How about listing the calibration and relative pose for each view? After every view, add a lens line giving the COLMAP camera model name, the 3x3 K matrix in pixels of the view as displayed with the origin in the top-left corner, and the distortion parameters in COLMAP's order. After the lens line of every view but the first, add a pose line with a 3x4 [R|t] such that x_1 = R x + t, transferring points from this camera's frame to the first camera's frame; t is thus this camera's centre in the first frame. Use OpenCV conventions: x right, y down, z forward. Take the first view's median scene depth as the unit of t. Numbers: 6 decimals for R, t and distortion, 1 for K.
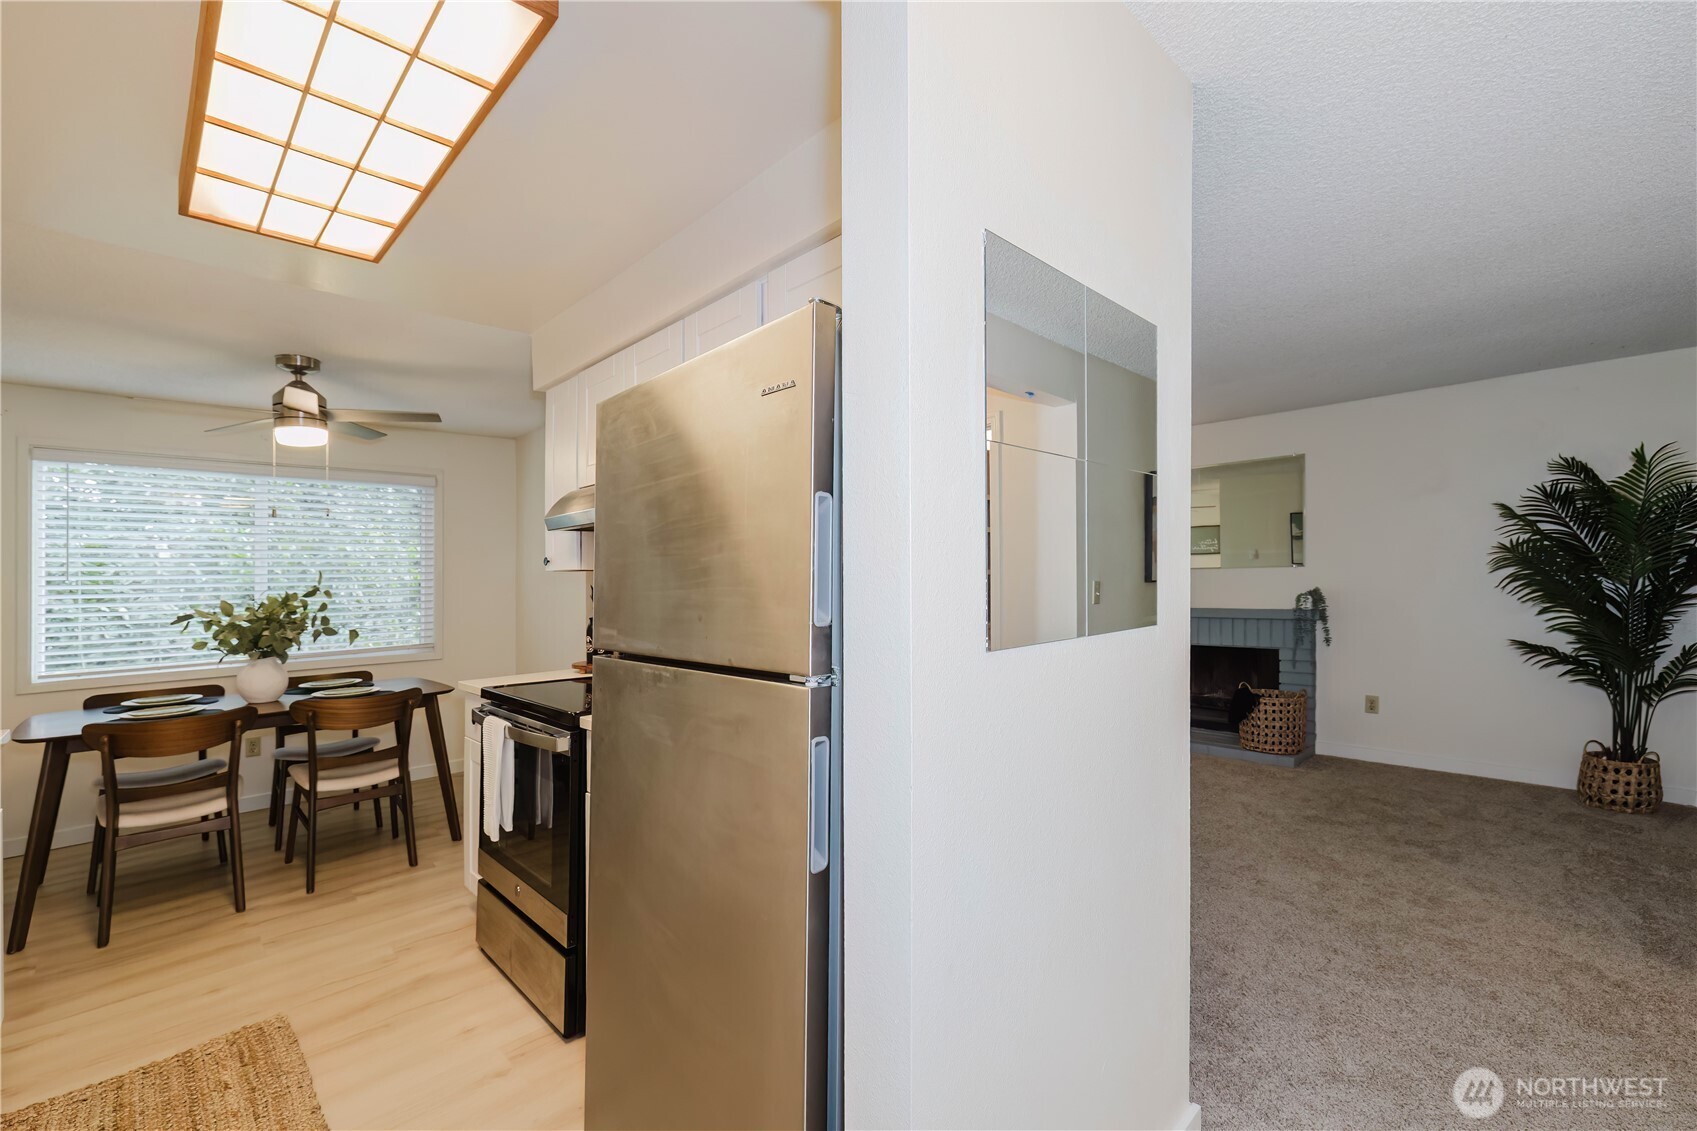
lens RADIAL K [[725.1, 0, 845.8], [0, 725.1, 558.4], [0, 0, 1]] dist [-0.006353, 0.000104]
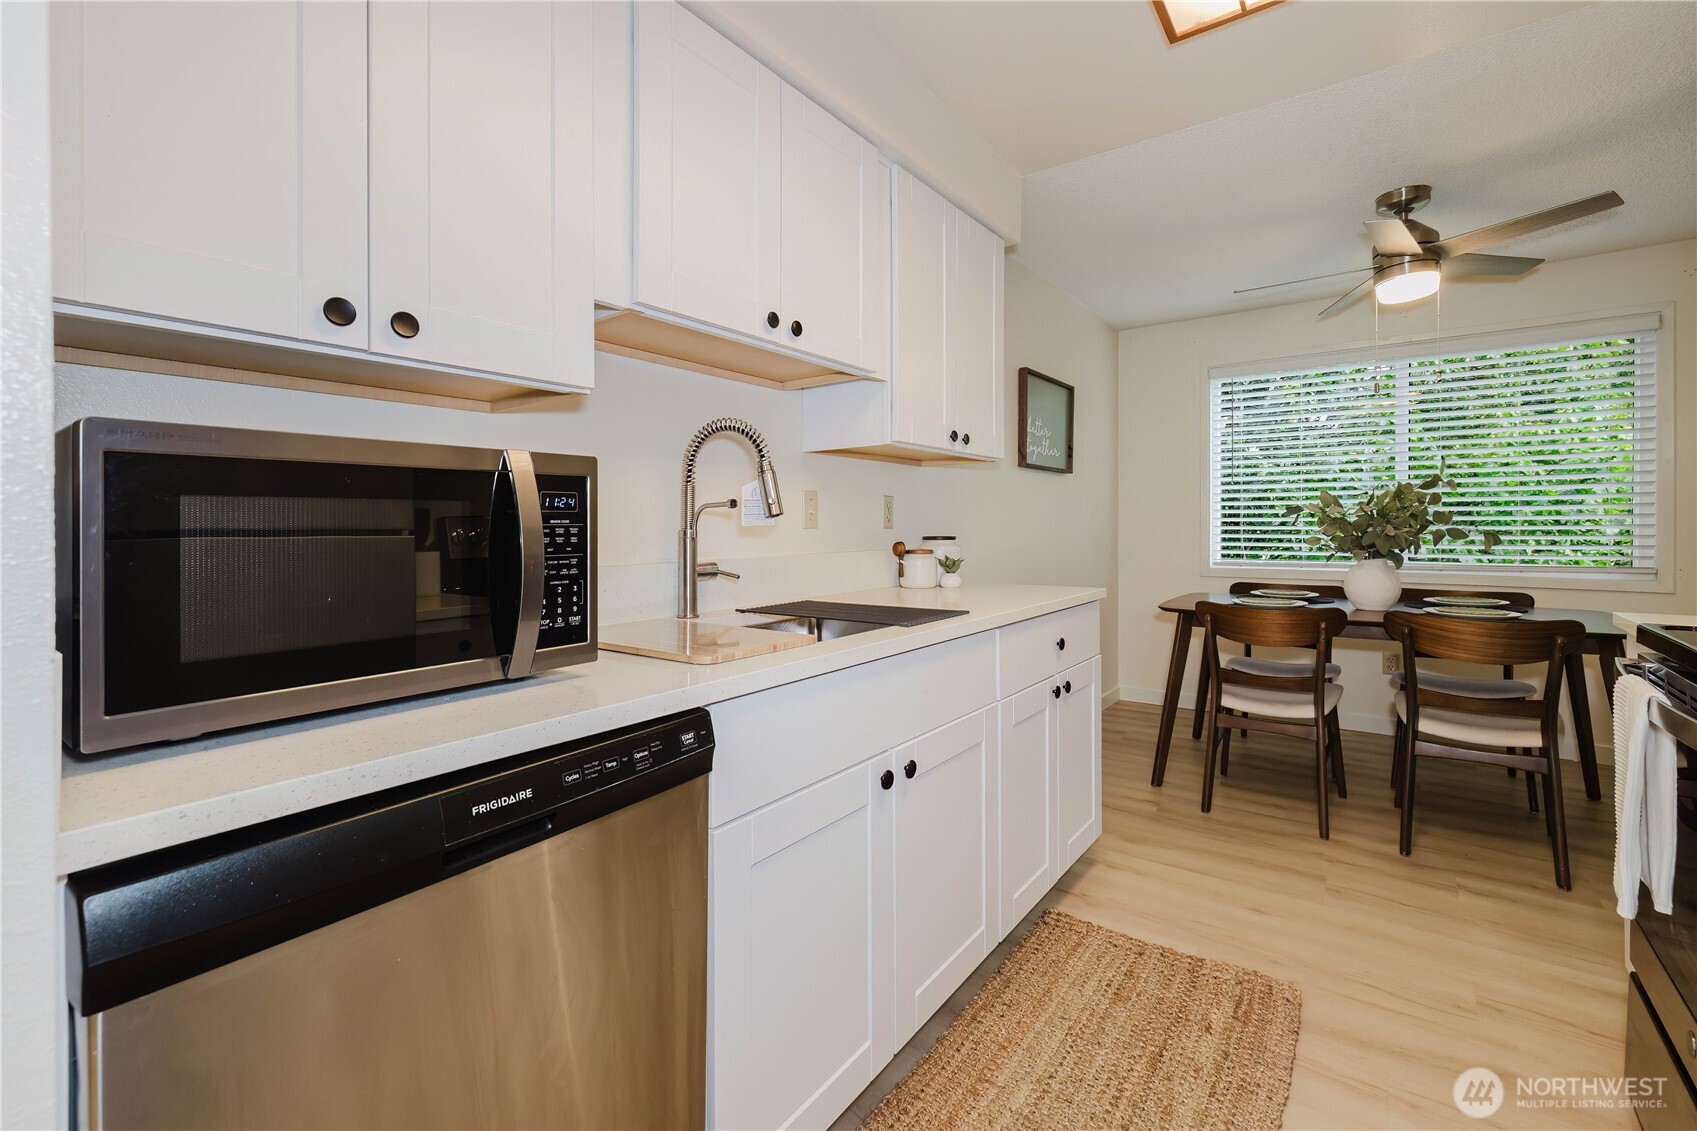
lens RADIAL K [[725.1, 0, 868.5], [0, 725.1, 515.0], [0, 0, 1]] dist [-0.006353, 0.000104]
pose [[0.148165, 0.008395, -0.988927, -0.048845], [0.026154, 0.999581, 0.012404, 0.064272], [0.988617, -0.027702, 0.147883, 0.304610]]
